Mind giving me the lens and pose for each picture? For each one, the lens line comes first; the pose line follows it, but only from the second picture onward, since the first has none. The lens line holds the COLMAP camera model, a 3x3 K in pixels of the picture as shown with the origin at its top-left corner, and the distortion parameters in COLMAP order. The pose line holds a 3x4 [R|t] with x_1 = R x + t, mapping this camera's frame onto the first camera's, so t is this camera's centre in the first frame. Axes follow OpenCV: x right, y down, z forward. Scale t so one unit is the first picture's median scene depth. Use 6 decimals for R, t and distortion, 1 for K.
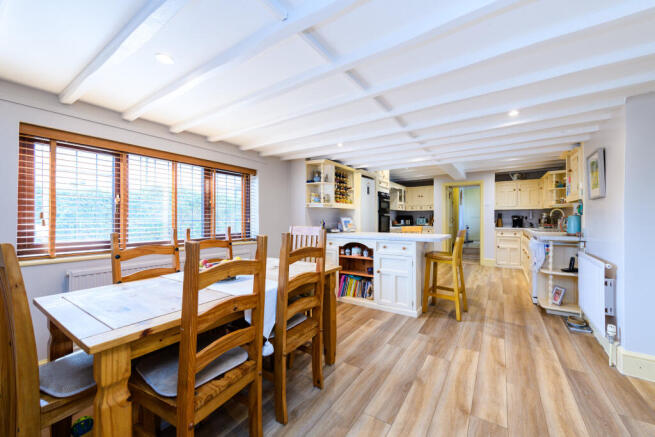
lens RADIAL K [[257.4, 0, 327.5], [0, 257.4, 218.5], [0, 0, 1]] dist [-0.000994, -0.000042]
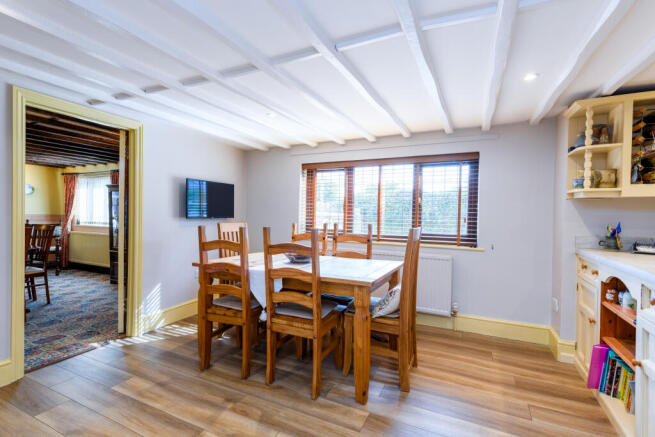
lens RADIAL K [[307.2, 0, 327.5], [0, 307.2, 209.9], [0, 0, 1]] dist [0.001673, 0.000127]
pose [[0.127834, 0.003277, -0.991790, 0.683766], [-0.008728, 0.999960, 0.002179, -0.022588], [0.991757, 0.008378, 0.127858, 0.559290]]
